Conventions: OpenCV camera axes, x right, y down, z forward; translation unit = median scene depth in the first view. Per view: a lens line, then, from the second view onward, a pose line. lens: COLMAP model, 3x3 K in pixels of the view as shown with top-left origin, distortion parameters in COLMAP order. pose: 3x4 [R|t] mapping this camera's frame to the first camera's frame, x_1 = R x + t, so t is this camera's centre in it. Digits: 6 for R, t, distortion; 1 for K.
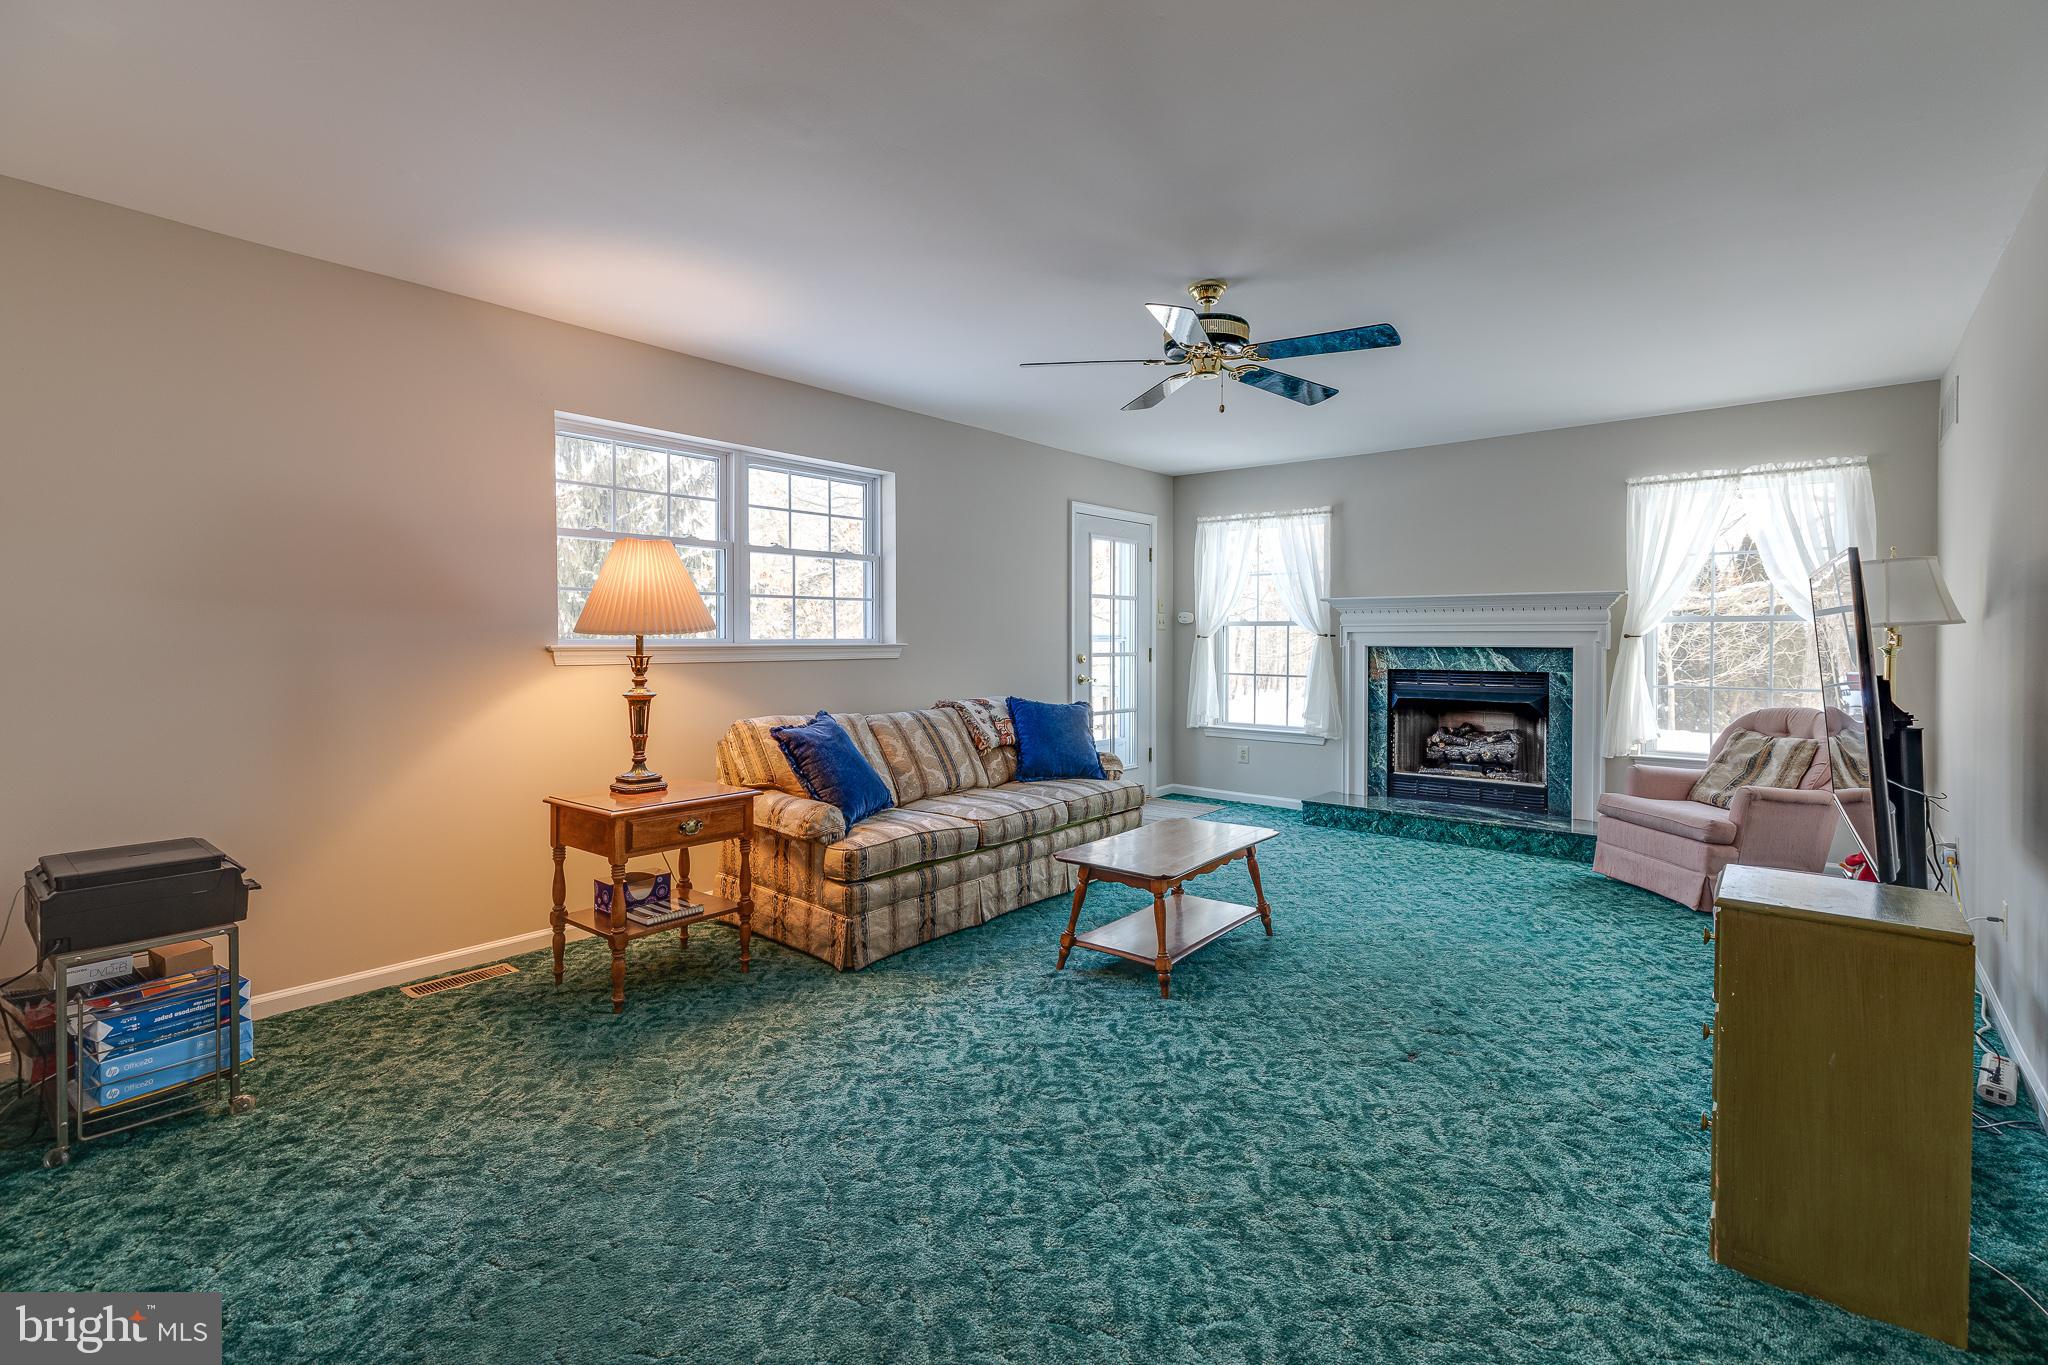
lens RADIAL K [[930.2, 0, 1017.6], [0, 930.2, 654.0], [0, 0, 1]] dist [0.002434, -0.000083]
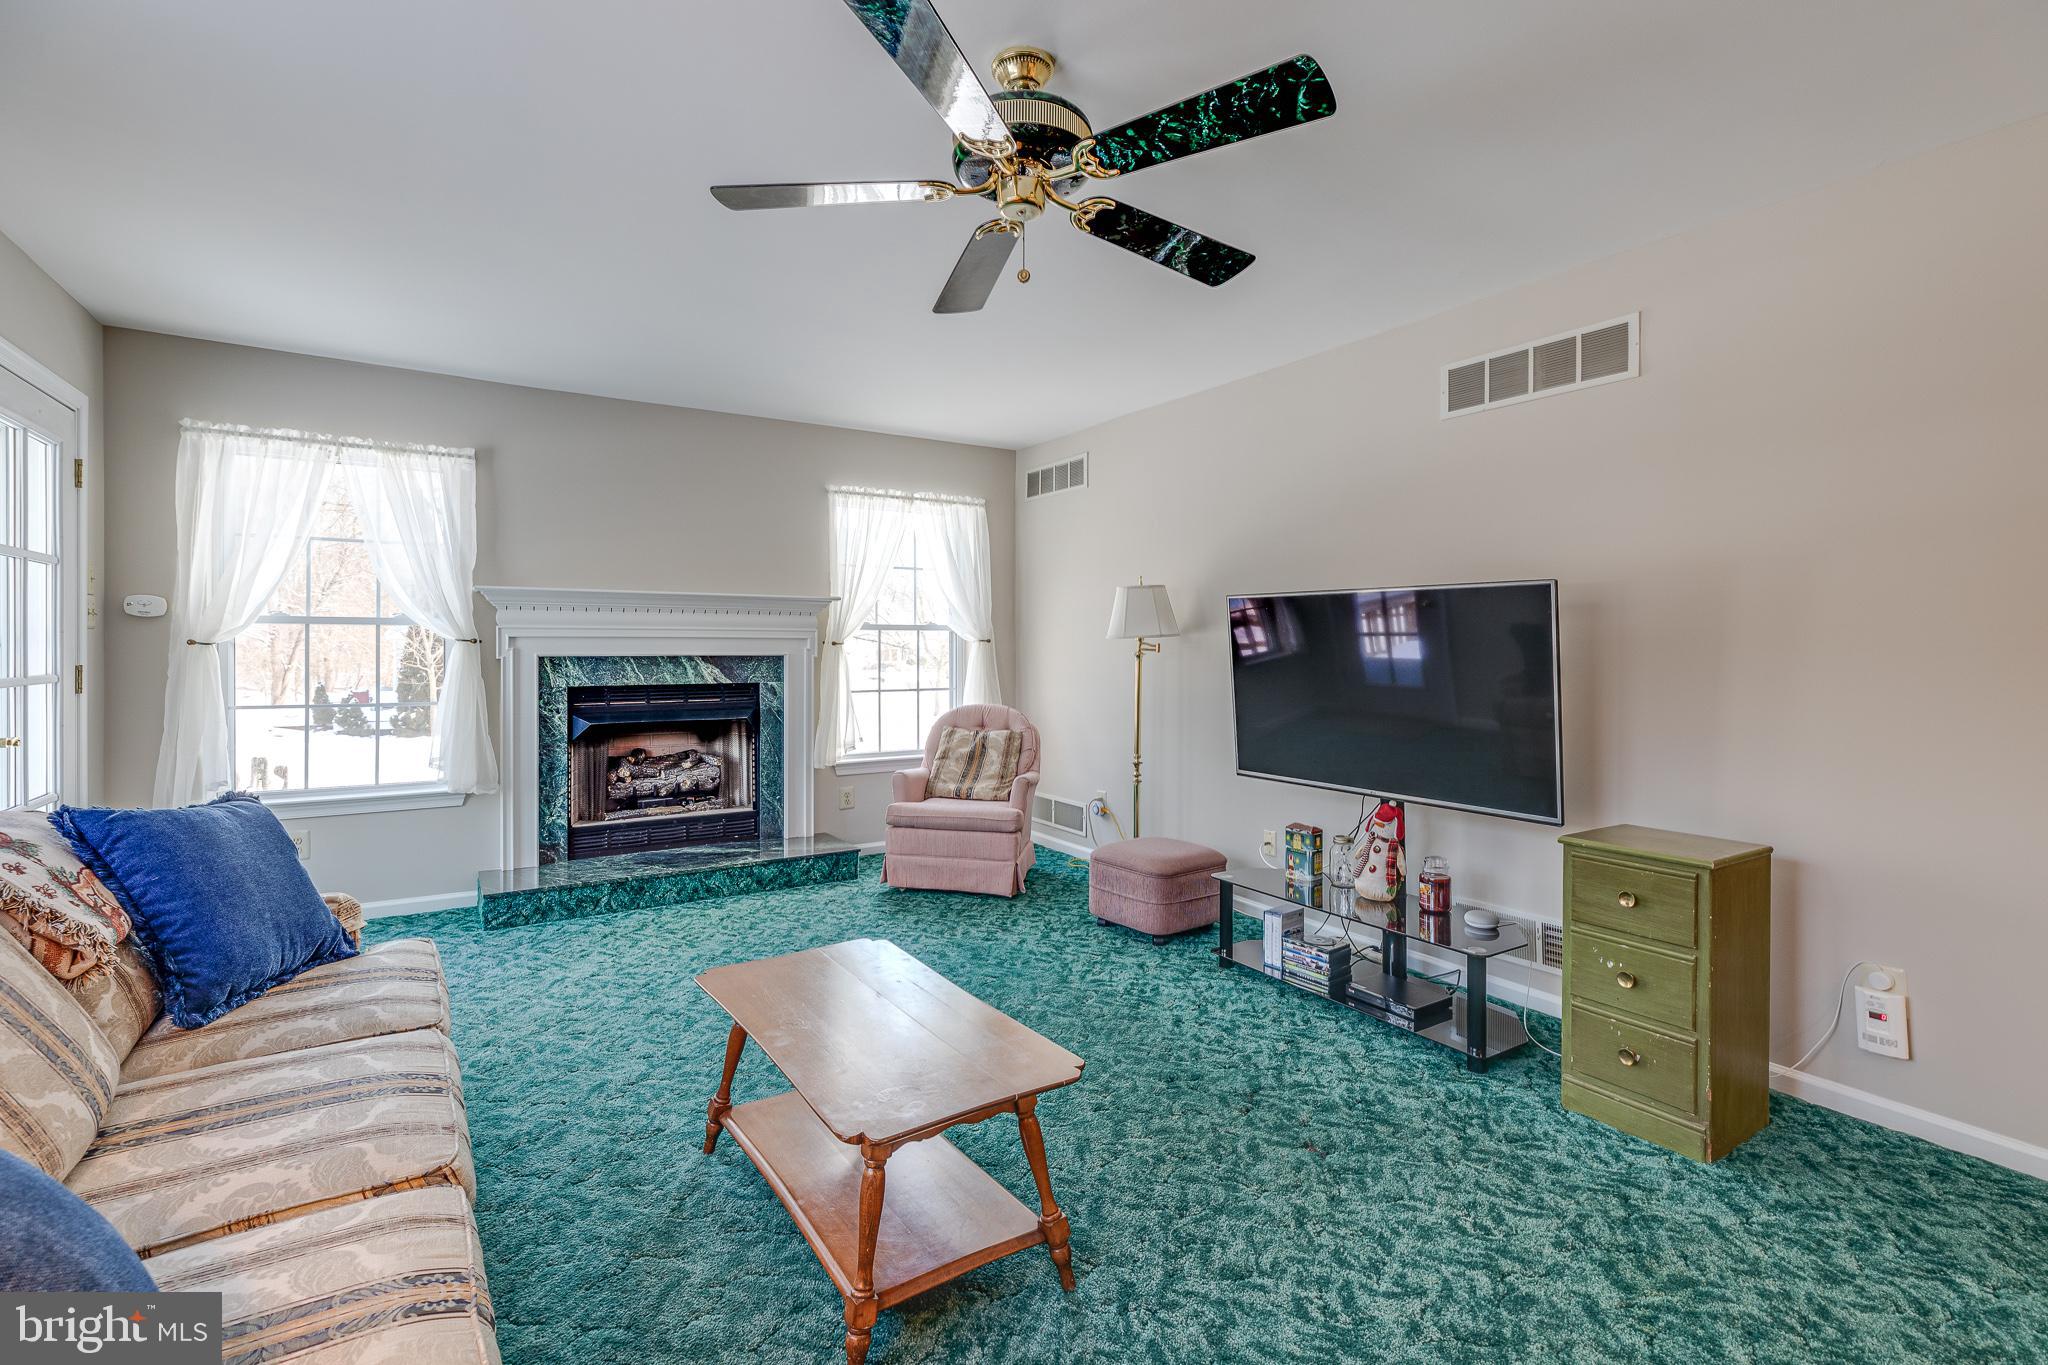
lens RADIAL K [[930.2, 0, 1017.6], [0, 930.2, 654.0], [0, 0, 1]] dist [0.002434, -0.000083]
pose [[0.300206, -0.008131, 0.953840, -0.241924], [0.014511, 0.999887, 0.003956, -0.009315], [-0.953764, 0.012653, 0.300290, 0.537721]]
